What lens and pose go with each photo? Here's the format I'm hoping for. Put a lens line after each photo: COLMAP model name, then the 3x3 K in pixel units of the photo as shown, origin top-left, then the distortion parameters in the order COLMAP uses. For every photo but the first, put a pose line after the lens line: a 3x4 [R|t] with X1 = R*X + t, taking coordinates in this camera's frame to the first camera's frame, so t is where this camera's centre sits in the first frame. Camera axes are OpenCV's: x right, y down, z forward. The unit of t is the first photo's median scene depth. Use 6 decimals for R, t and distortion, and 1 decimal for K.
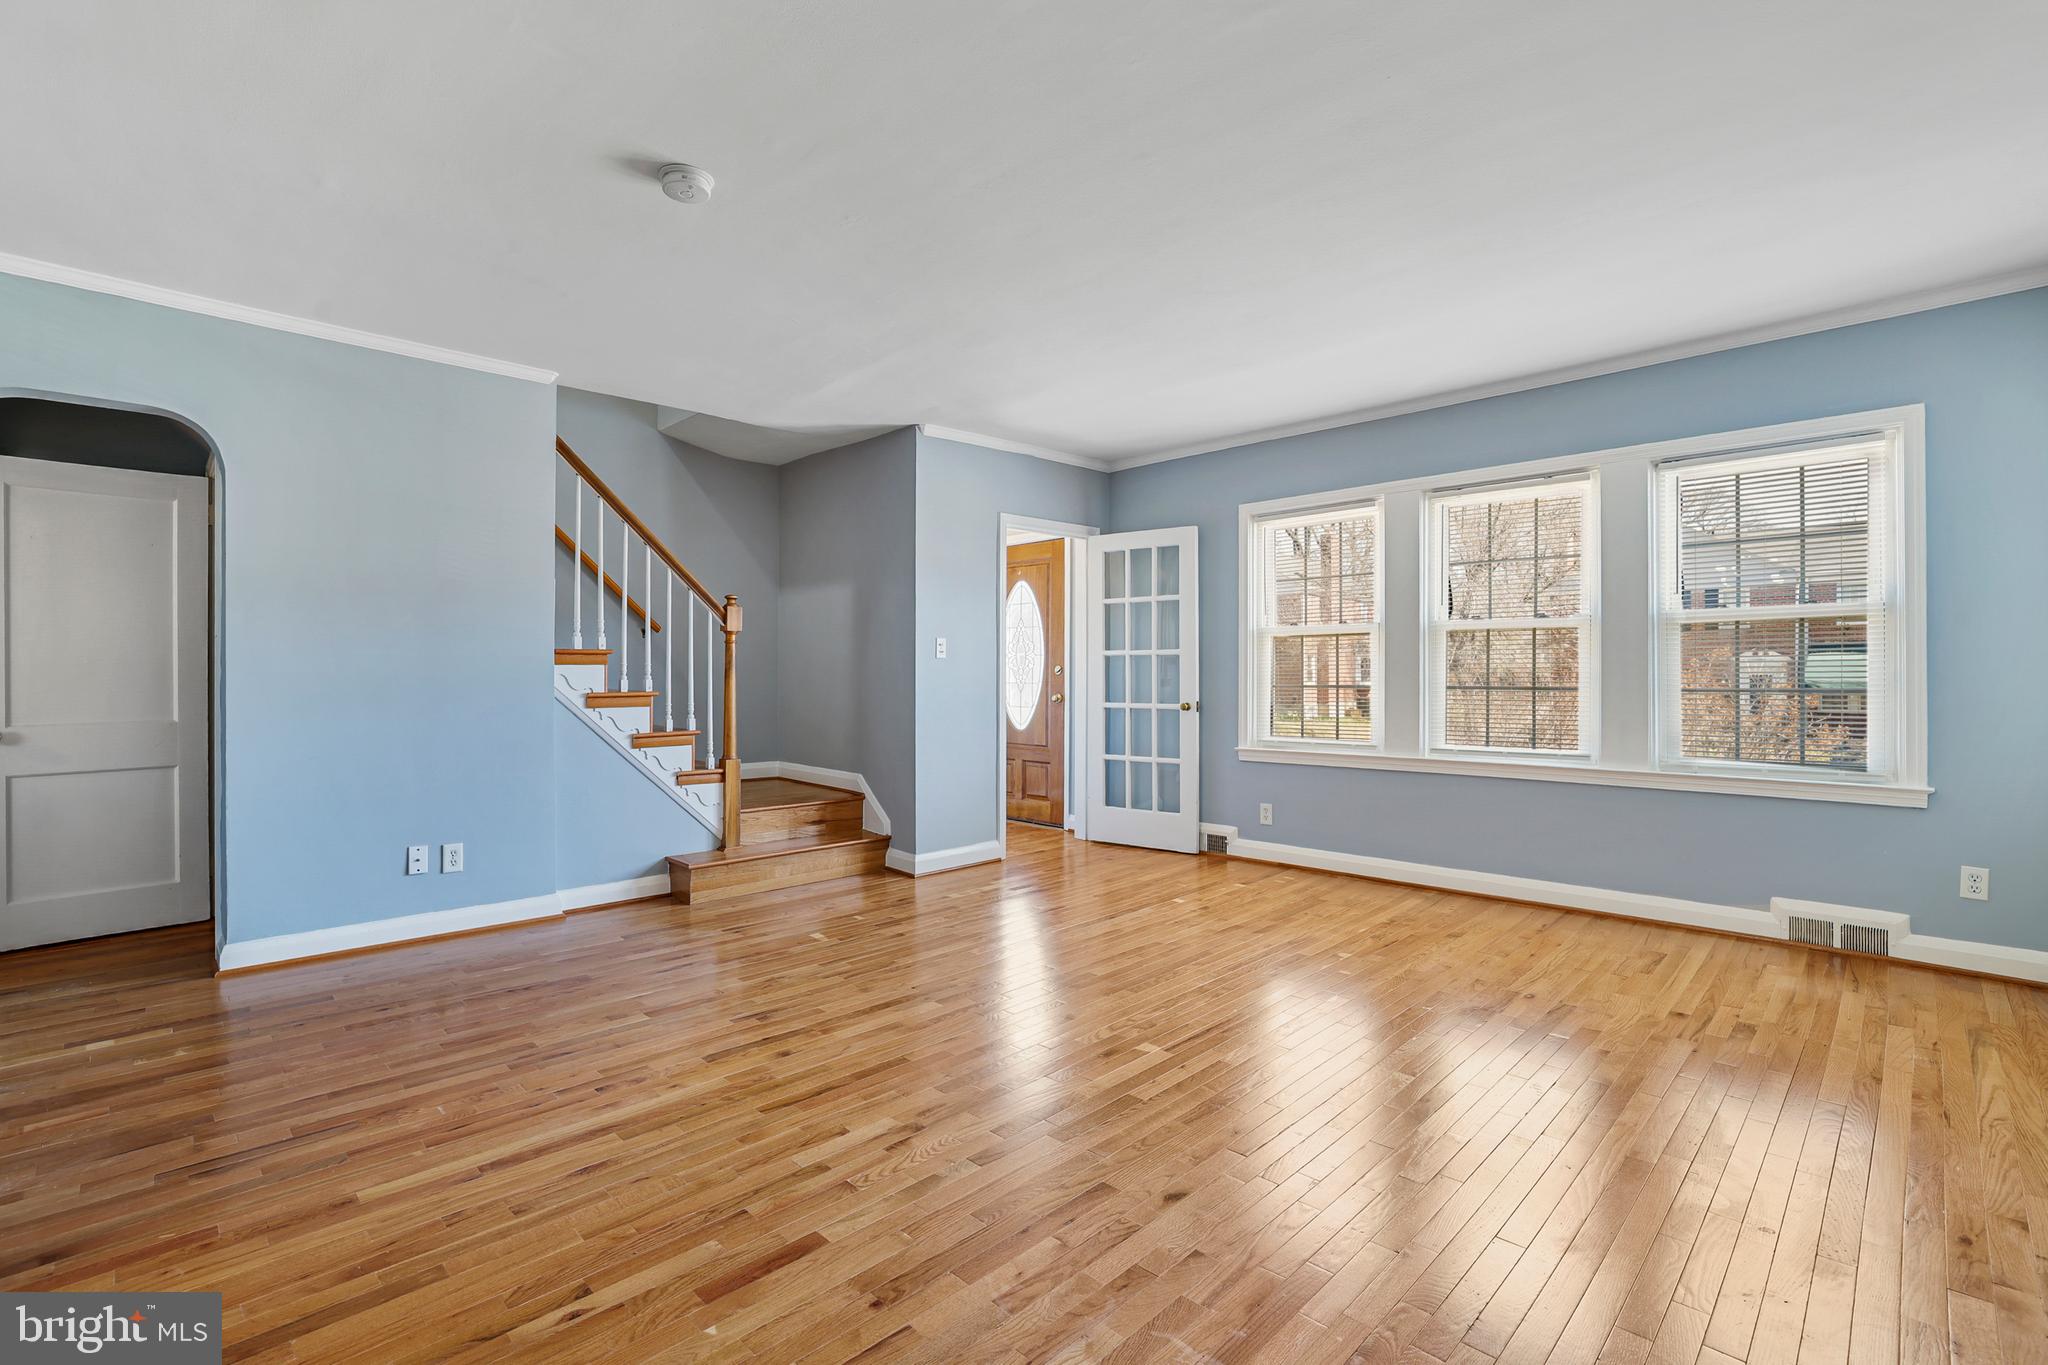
lens RADIAL K [[913.4, 0, 1009.6], [0, 913.4, 673.8], [0, 0, 1]] dist [-0.043761, 0.015419]
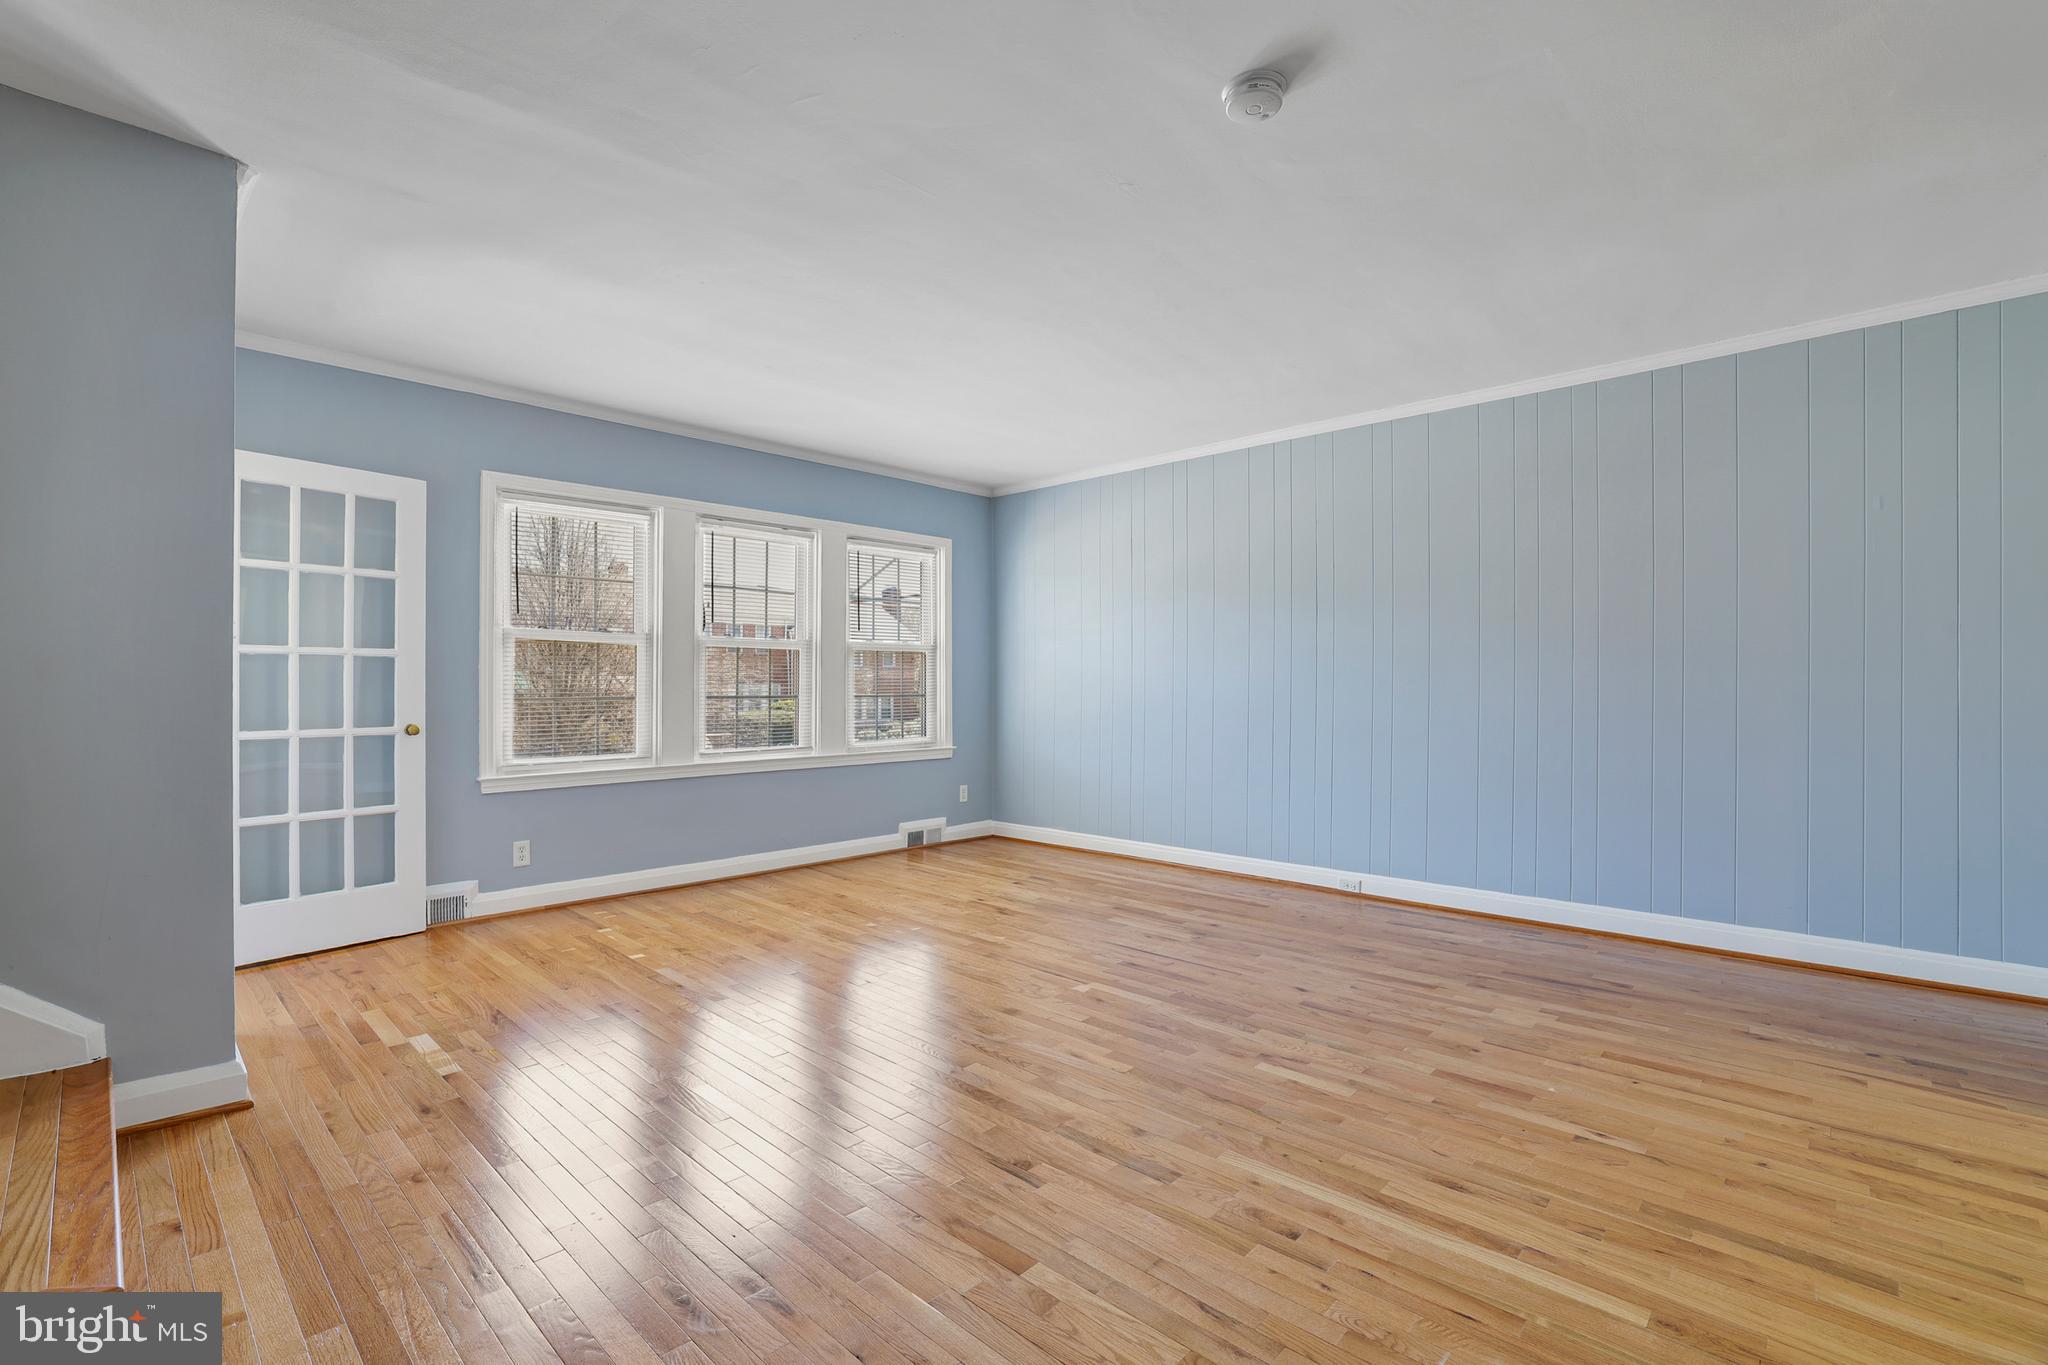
lens RADIAL K [[913.4, 0, 1009.6], [0, 913.4, 673.8], [0, 0, 1]] dist [-0.043761, 0.015419]
pose [[-0.023829, 0.015368, 0.999598, -0.852053], [-0.000703, 0.999881, -0.015389, 0.004294], [-0.999716, -0.001069, -0.023815, 0.887581]]
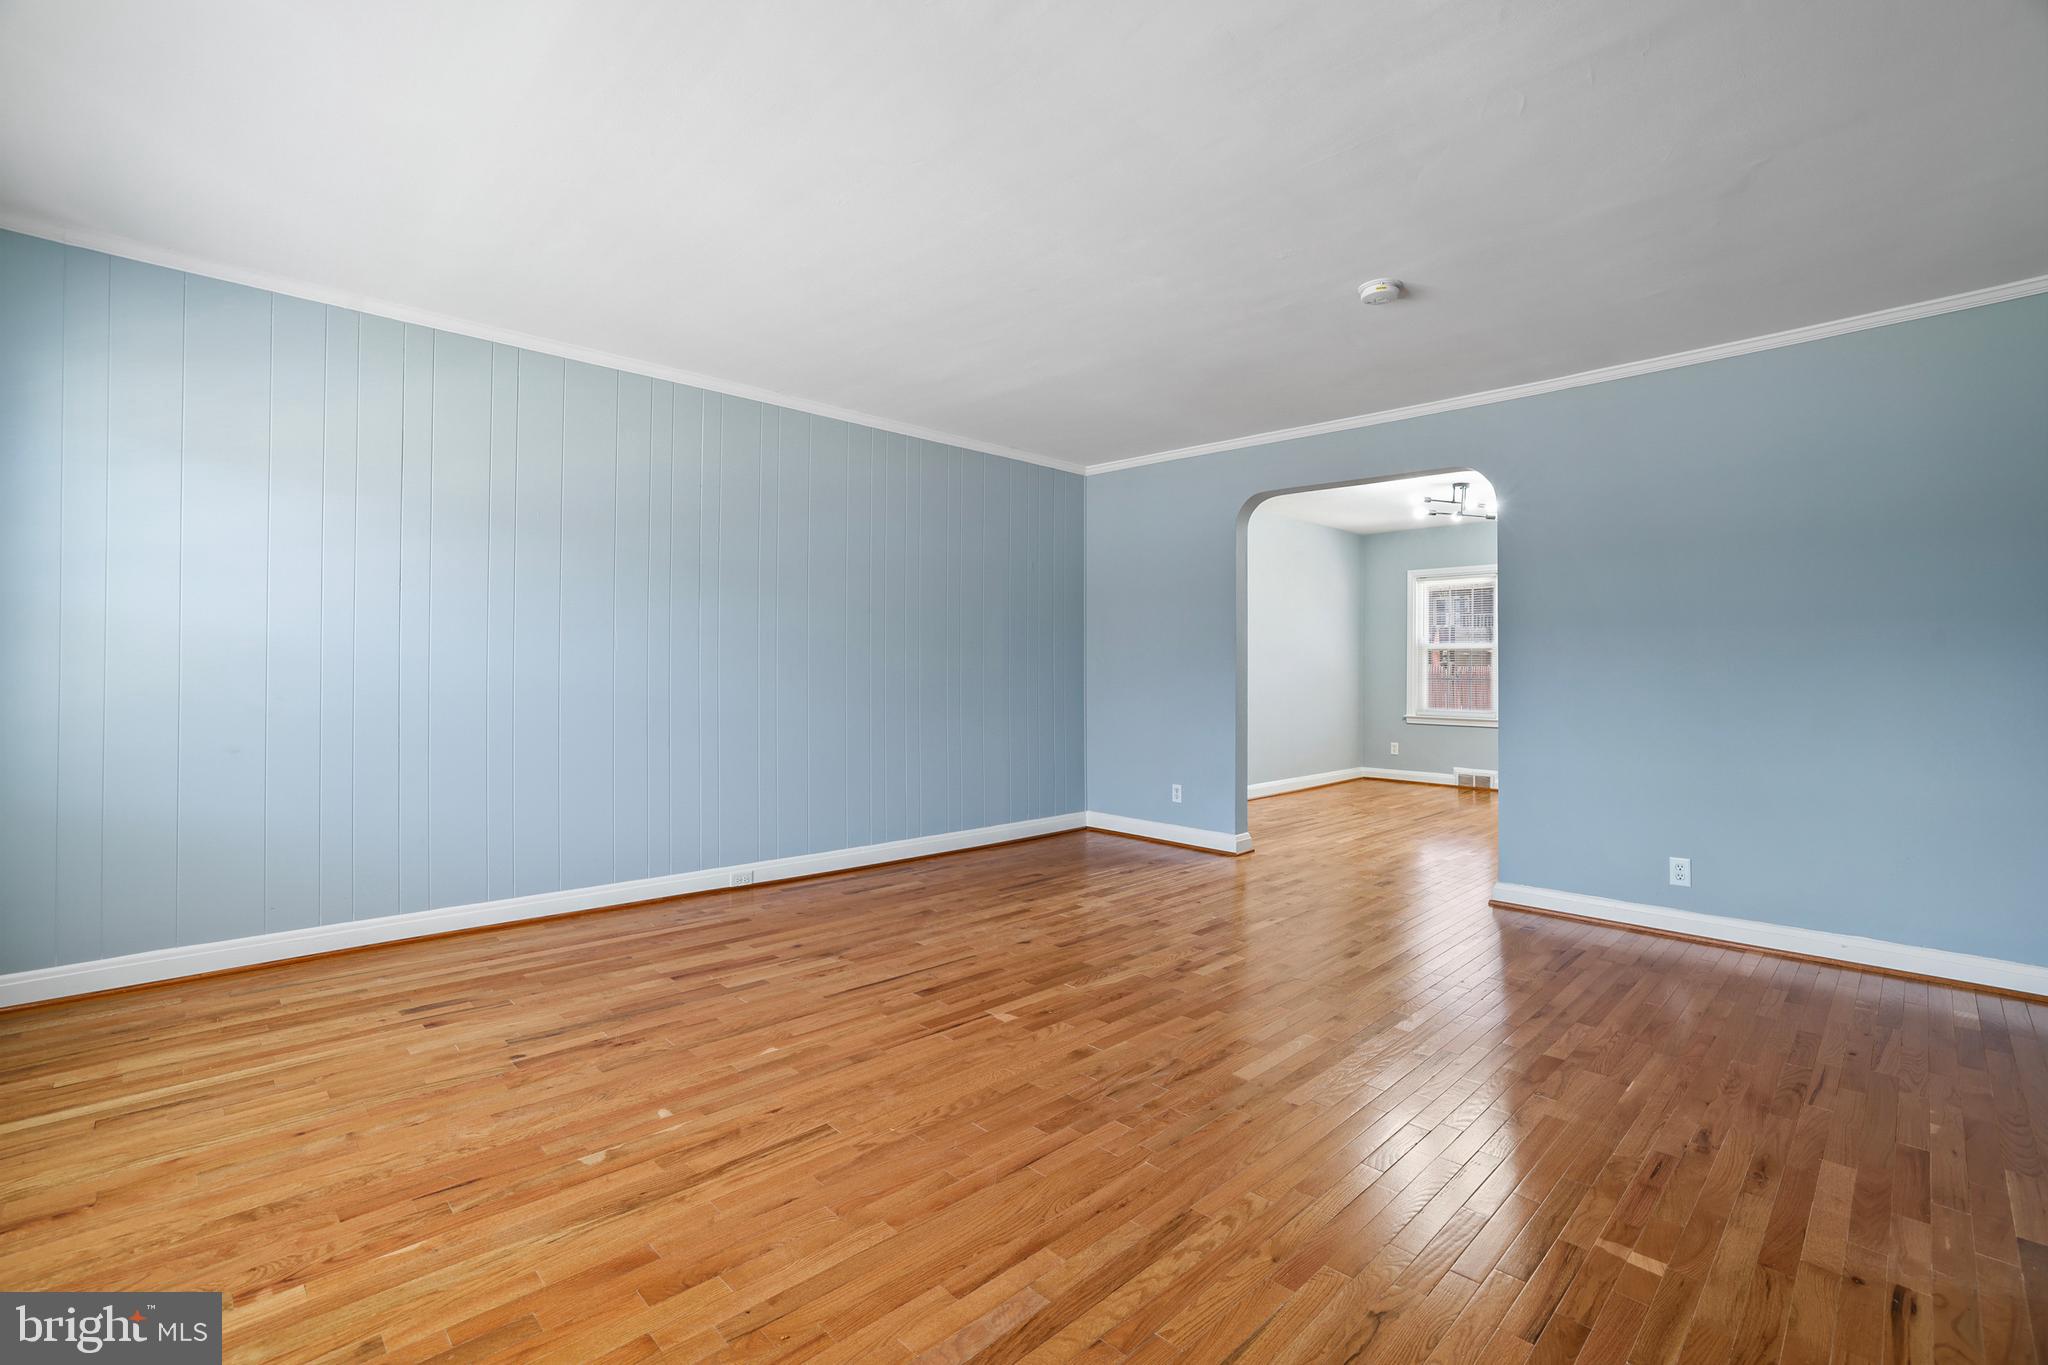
lens RADIAL K [[913.4, 0, 1009.6], [0, 913.4, 673.8], [0, 0, 1]] dist [-0.043761, 0.015419]
pose [[-0.999875, -0.006178, 0.014523, 0.106206], [-0.006127, 0.999975, 0.003548, 0.001709], [-0.014545, 0.003458, -0.999888, 1.631781]]
